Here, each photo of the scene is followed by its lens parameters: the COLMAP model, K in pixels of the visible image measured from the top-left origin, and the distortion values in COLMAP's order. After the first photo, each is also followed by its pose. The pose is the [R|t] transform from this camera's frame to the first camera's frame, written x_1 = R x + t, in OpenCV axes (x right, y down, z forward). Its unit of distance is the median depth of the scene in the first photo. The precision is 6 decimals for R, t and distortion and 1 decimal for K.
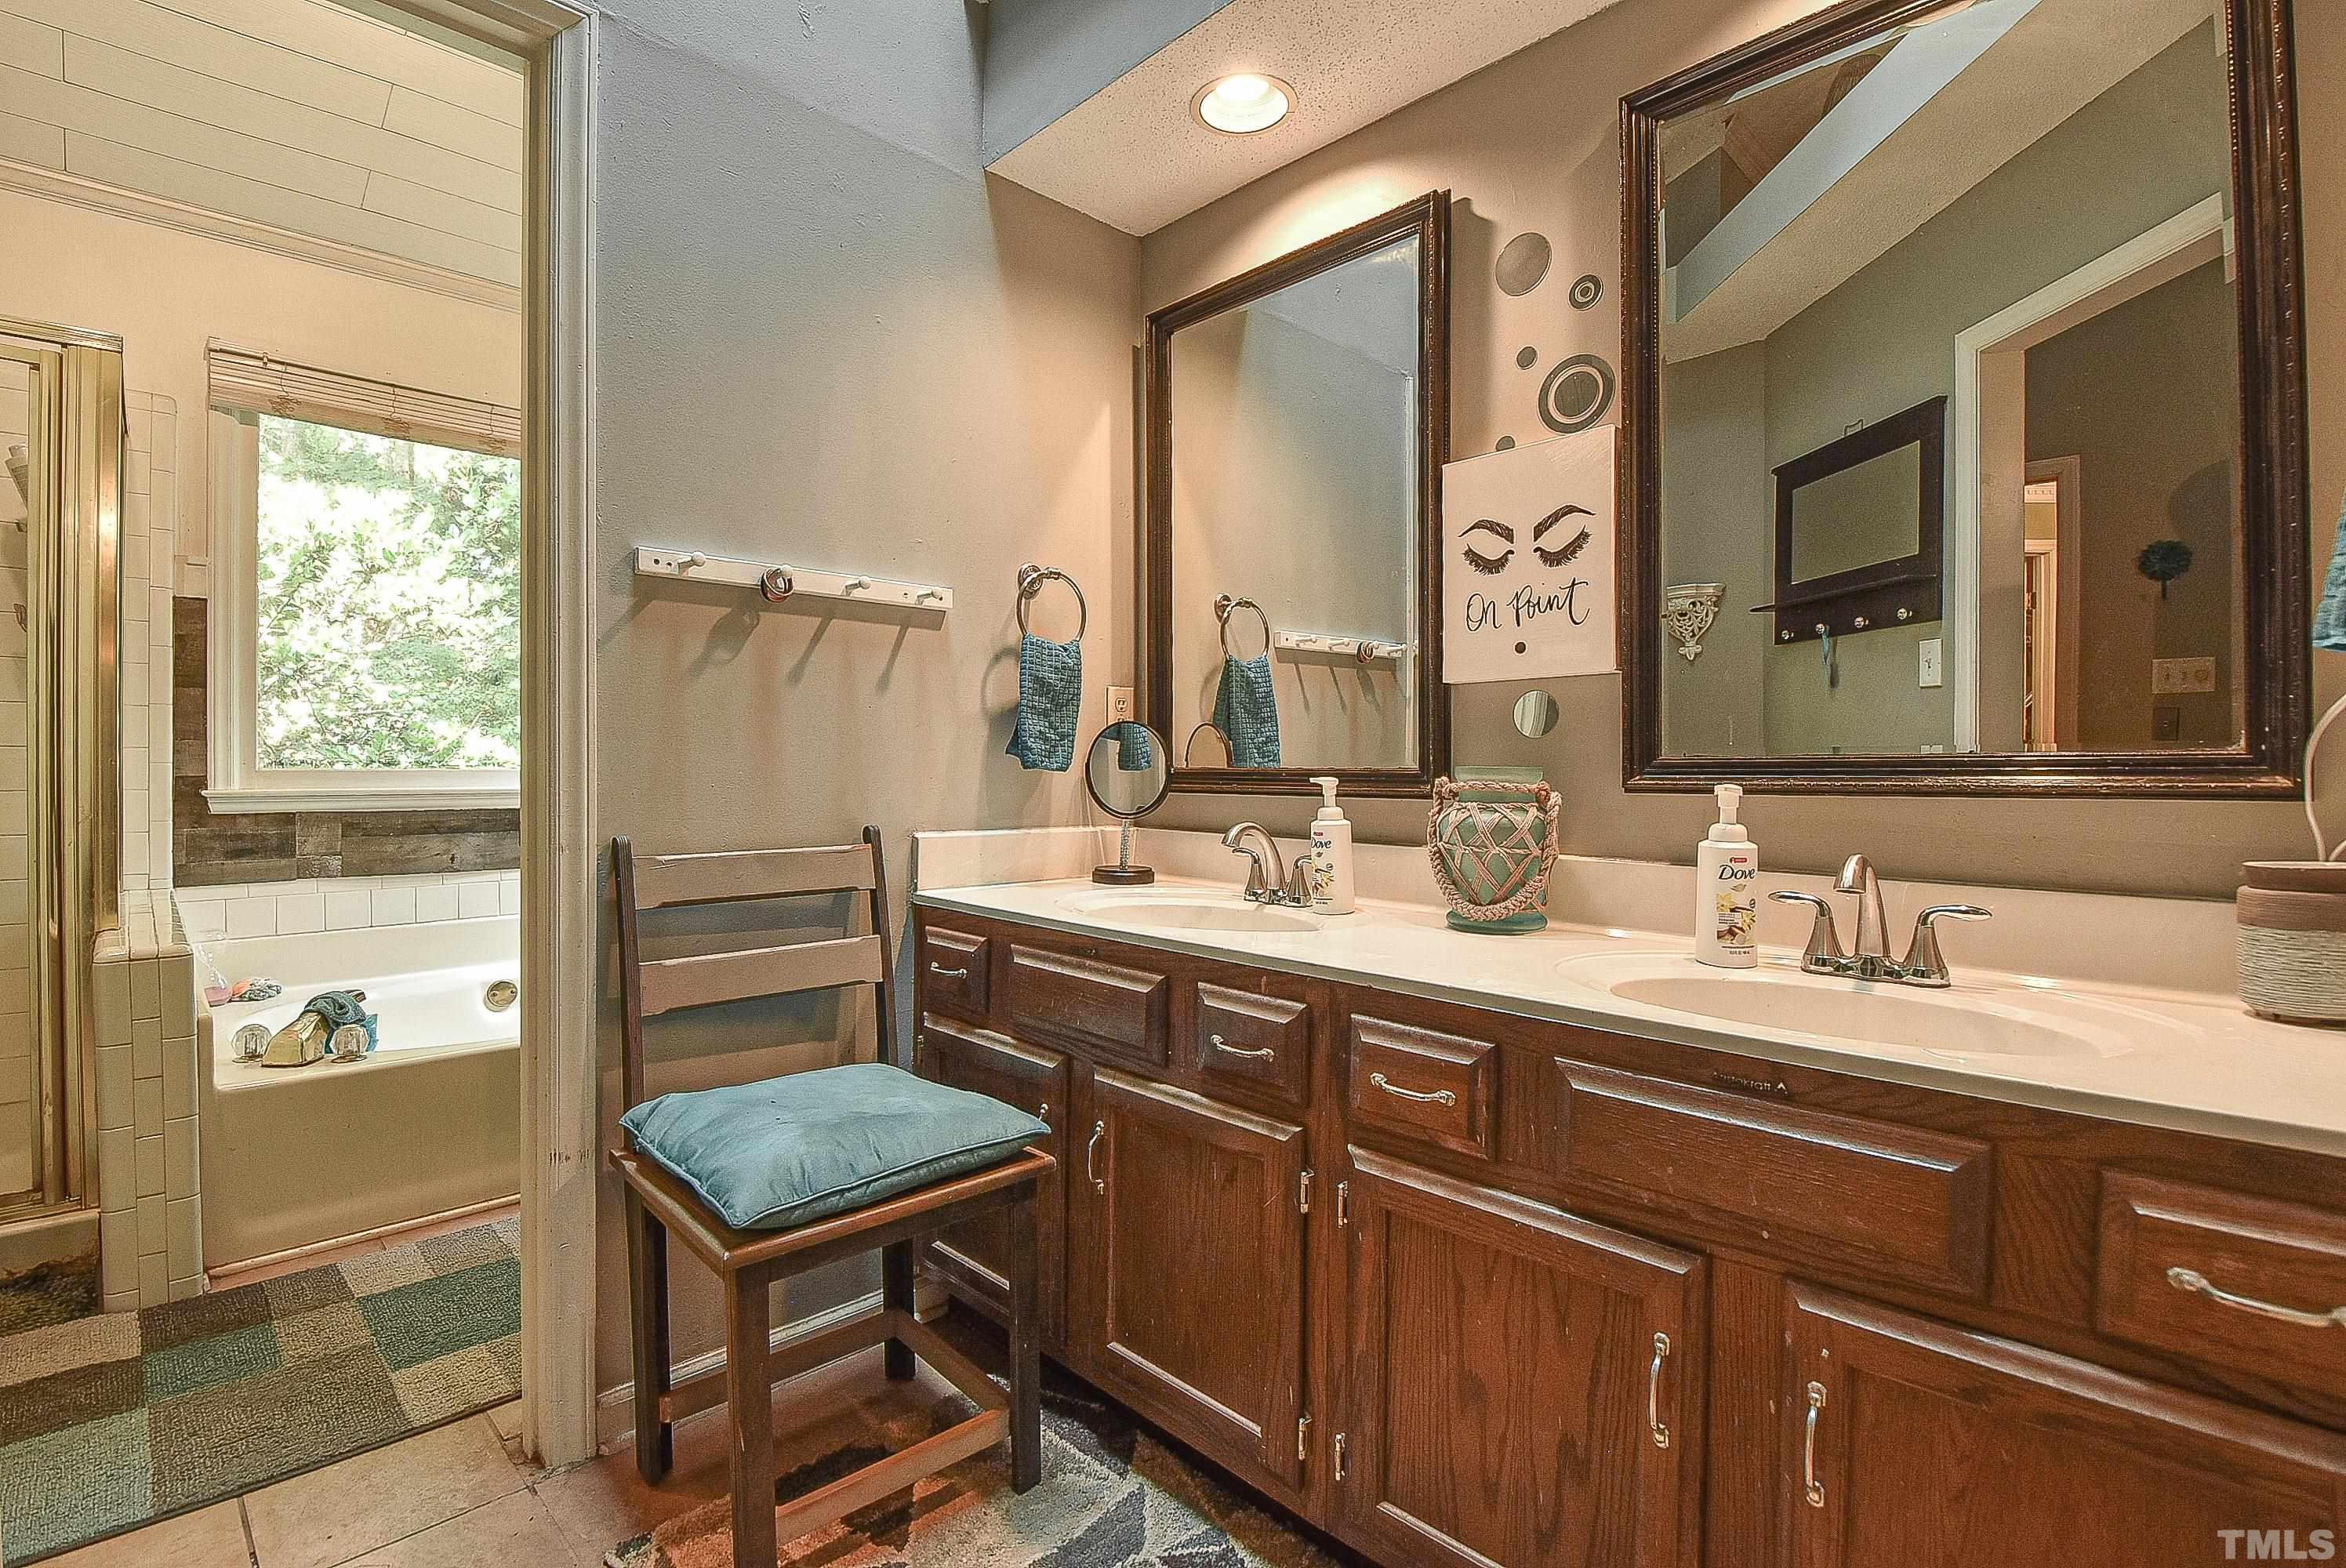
lens RADIAL K [[1063.7, 0, 1123.1], [0, 1063.7, 770.9], [0, 0, 1]] dist [-0.023751, -0.004030]
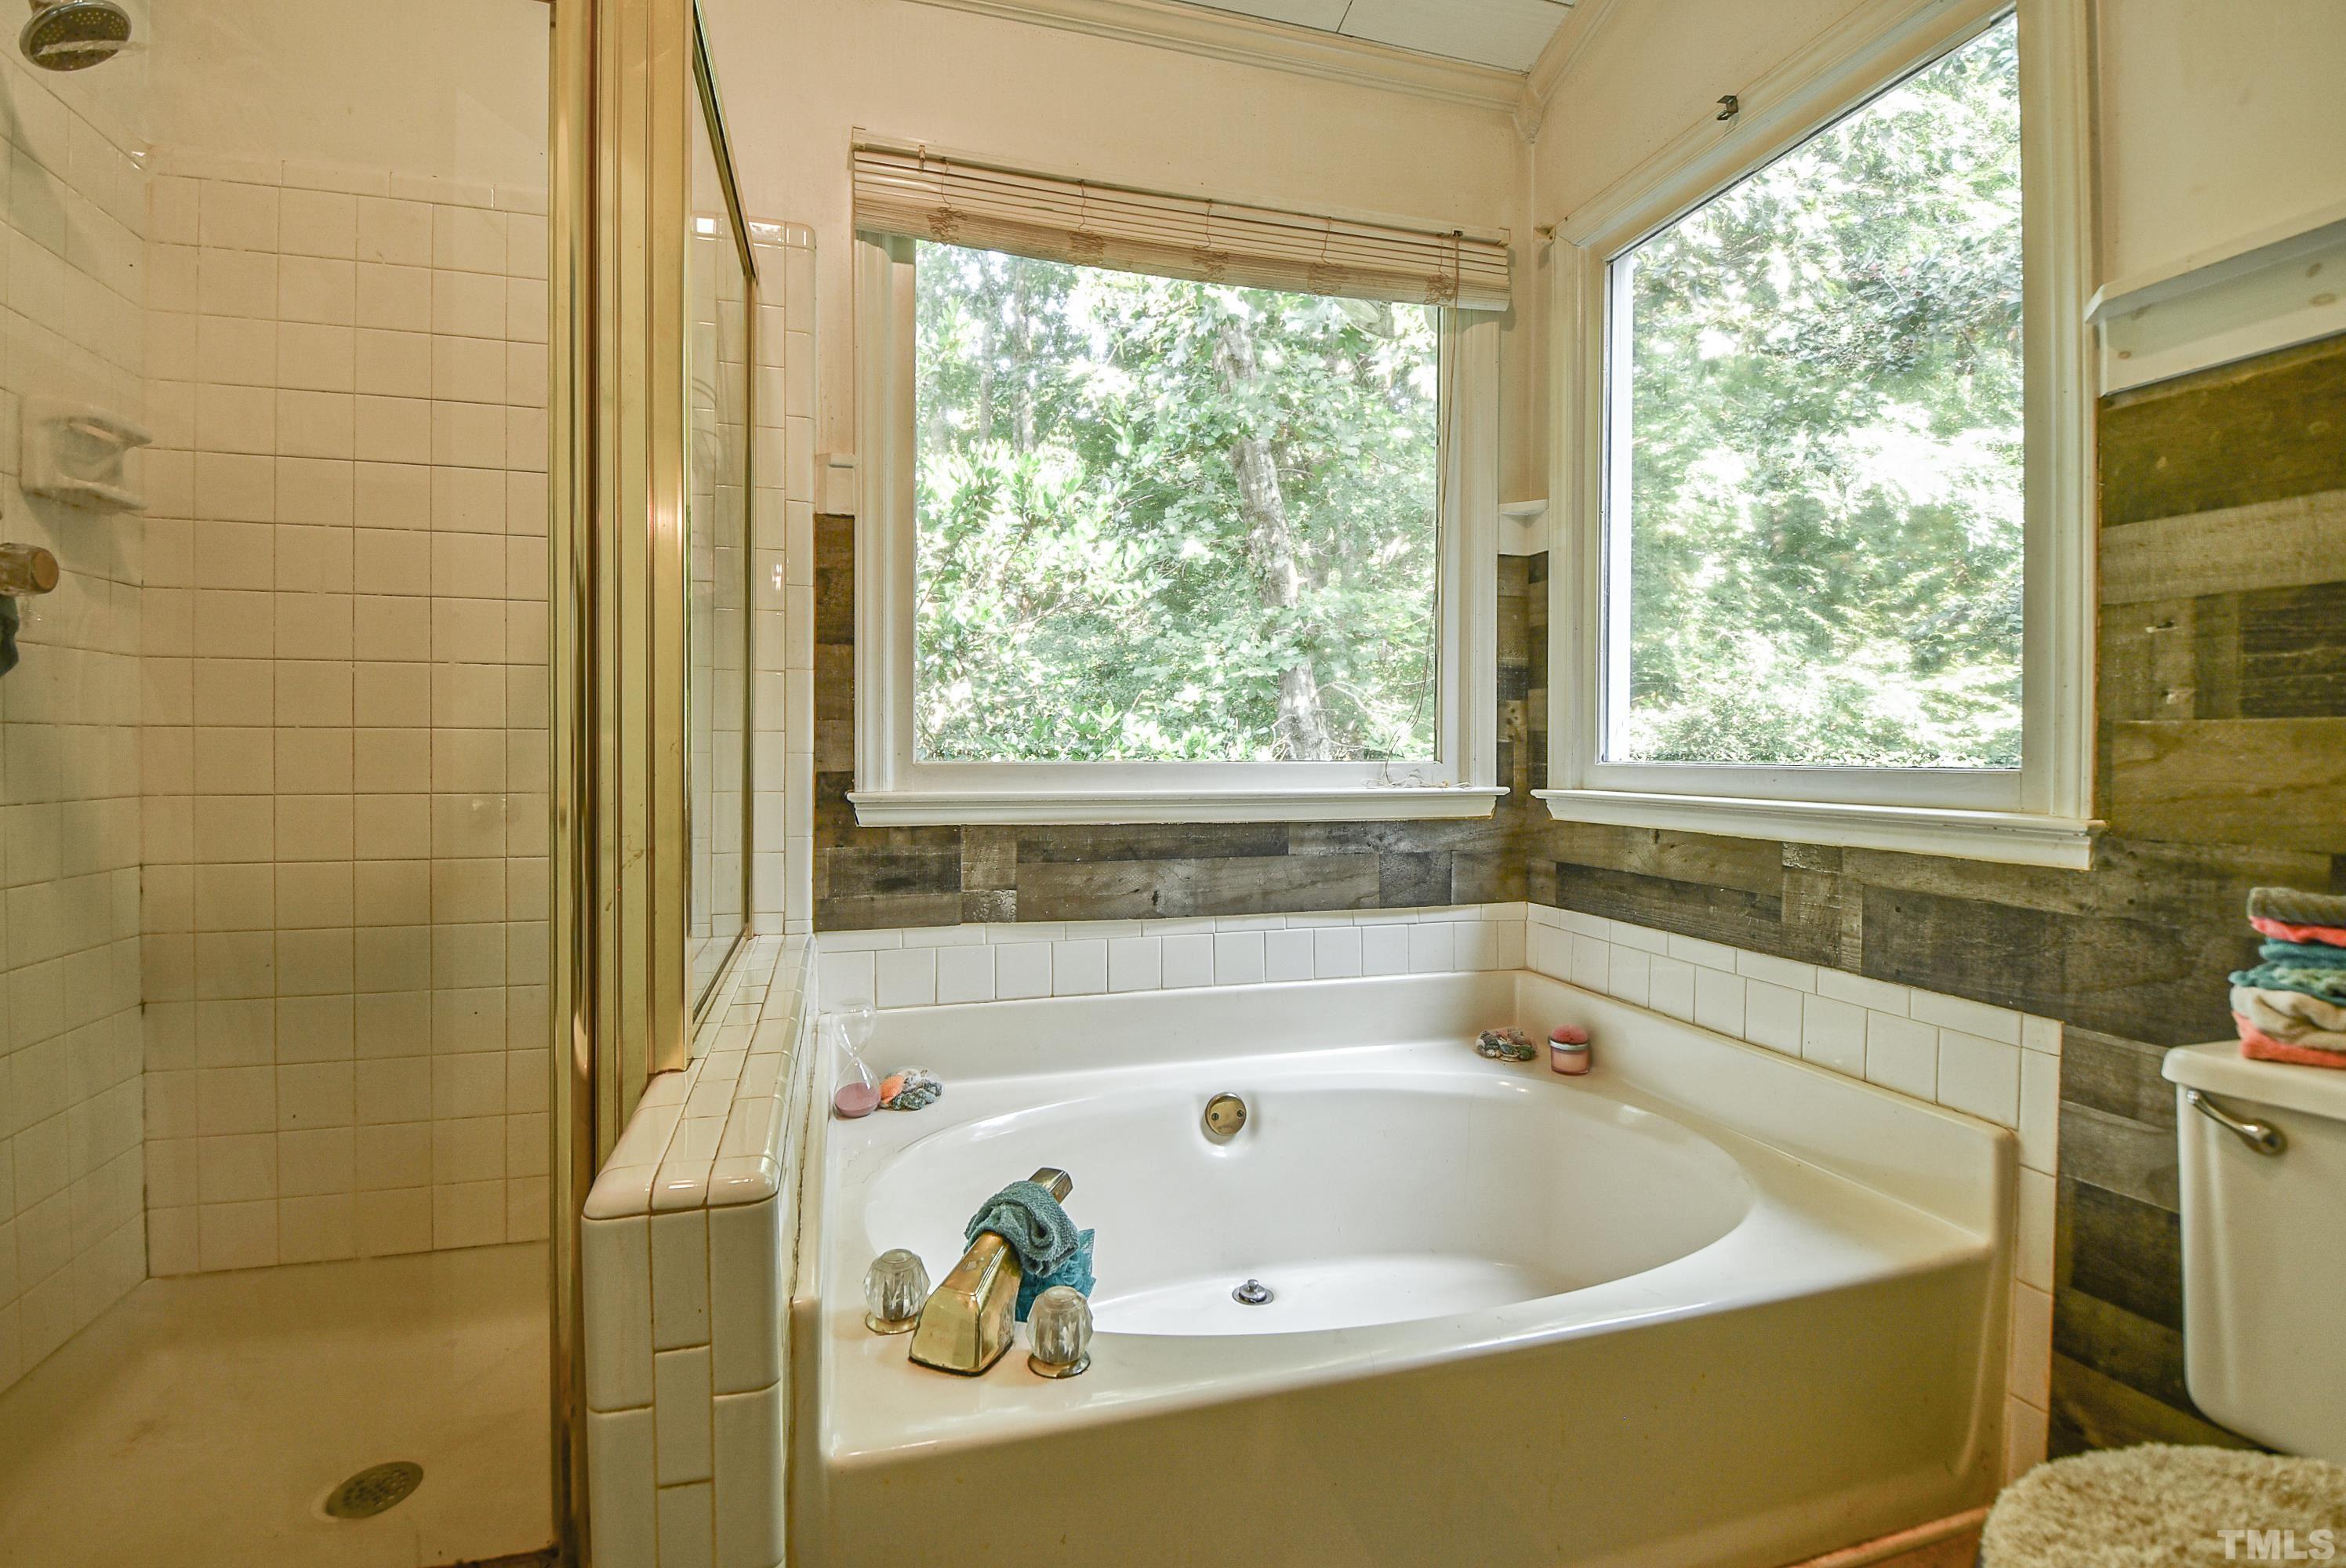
lens RADIAL K [[1063.7, 0, 1172.7], [0, 1063.7, 772.8], [0, 0, 1]] dist [-0.023751, -0.004030]
pose [[0.894774, 0.008845, -0.446432, -0.322080], [-0.004318, 0.999928, 0.011156, -0.003014], [0.446499, -0.008055, 0.894748, 0.397298]]
